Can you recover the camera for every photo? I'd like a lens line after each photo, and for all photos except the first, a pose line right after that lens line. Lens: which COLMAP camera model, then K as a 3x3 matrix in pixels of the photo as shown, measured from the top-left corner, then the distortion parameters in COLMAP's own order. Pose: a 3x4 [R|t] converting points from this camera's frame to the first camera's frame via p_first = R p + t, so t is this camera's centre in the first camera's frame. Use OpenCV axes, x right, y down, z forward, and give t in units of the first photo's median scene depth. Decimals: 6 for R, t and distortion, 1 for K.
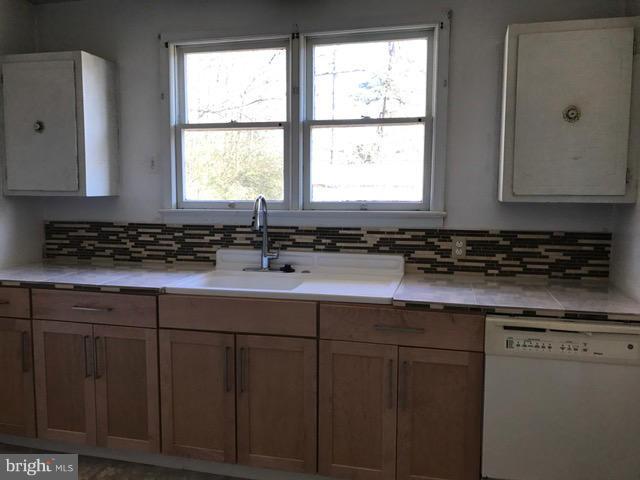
lens RADIAL K [[529.4, 0, 318.5], [0, 529.4, 230.3], [0, 0, 1]] dist [0.016871, -0.025129]
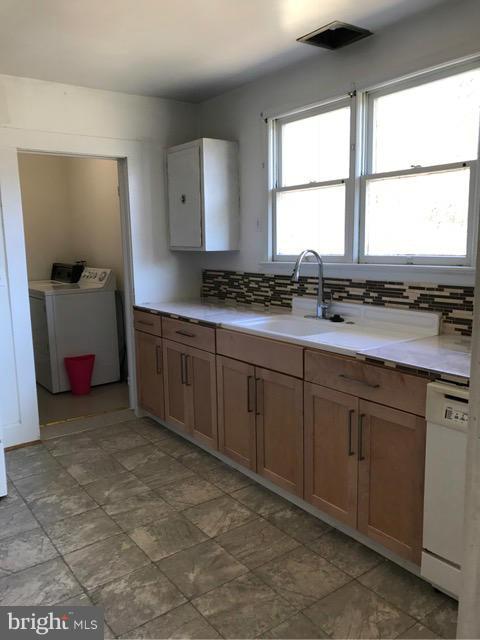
lens RADIAL K [[529.4, 0, 226.3], [0, 529.4, 316.8], [0, 0, 1]] dist [0.016871, -0.025129]
pose [[0.743796, 0.080692, -0.663518, 0.482788], [-0.037367, 0.996154, 0.079257, -0.007201], [0.667361, -0.034158, 0.743950, 0.055301]]
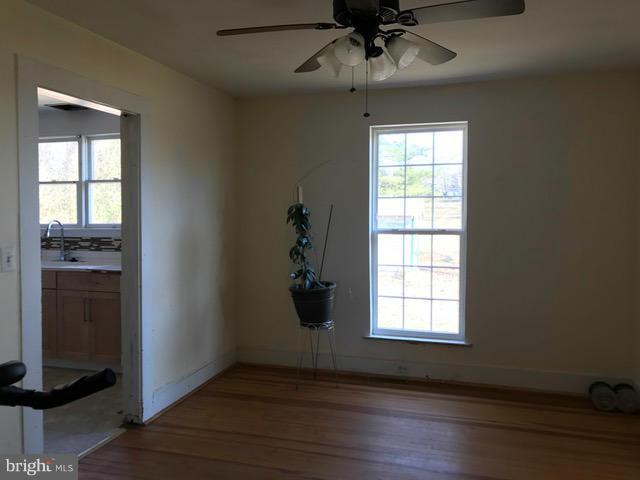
lens RADIAL K [[529.4, 0, 314.2], [0, 529.4, 231.1], [0, 0, 1]] dist [0.016871, -0.025129]
pose [[0.996989, -0.005421, -0.077356, 0.916200], [0.000498, 0.997981, -0.063511, 0.089492], [0.077544, 0.063281, 0.994979, -0.776687]]
